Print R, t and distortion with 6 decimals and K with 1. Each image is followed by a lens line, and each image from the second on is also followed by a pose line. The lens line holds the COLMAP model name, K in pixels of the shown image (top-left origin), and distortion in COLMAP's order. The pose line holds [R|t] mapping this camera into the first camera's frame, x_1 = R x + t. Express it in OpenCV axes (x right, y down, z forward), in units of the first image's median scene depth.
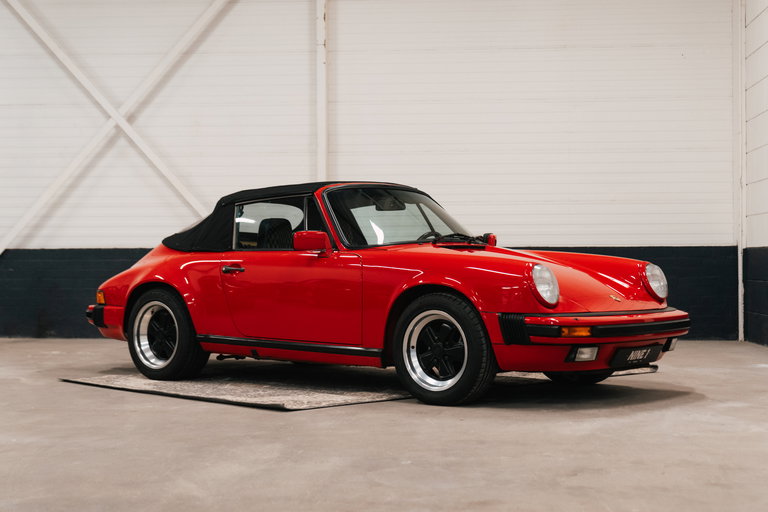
lens RADIAL K [[1249.8, 0, 388.4], [0, 1249.8, 252.3], [0, 0, 1]] dist [0.051610, 0.000000]
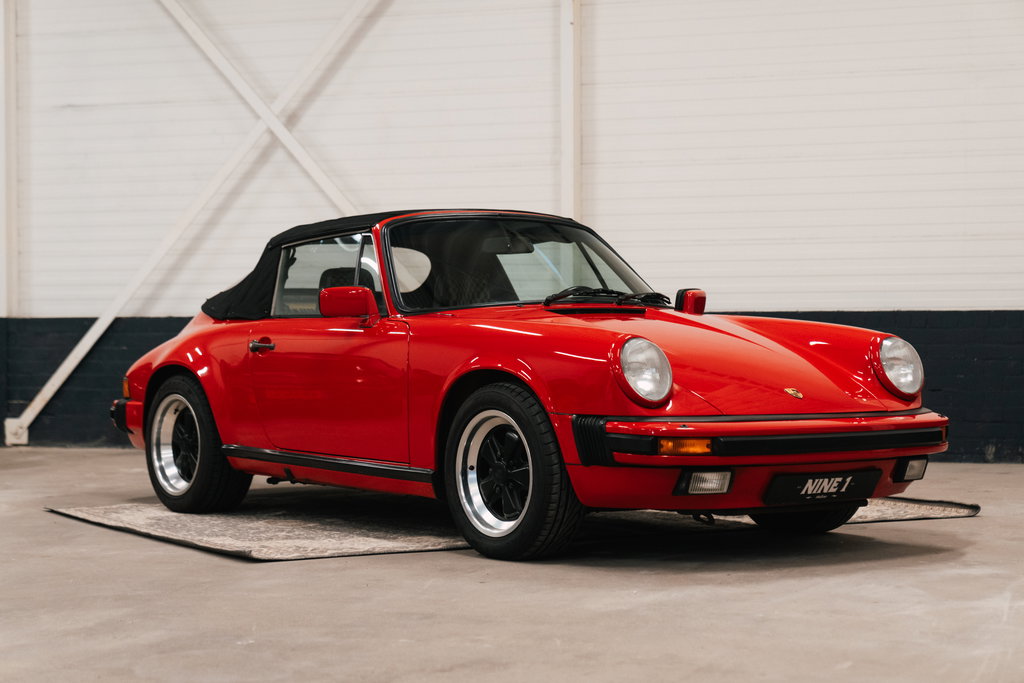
lens RADIAL K [[1966.8, 0, 510.7], [0, 1966.8, 351.9], [0, 0, 1]] dist [0.059665, 0.000000]
pose [[0.973044, 0.001296, -0.230615, 0.232745], [0.002201, 0.999886, 0.014907, 0.001320], [0.230608, -0.015013, 0.972931, 0.021878]]
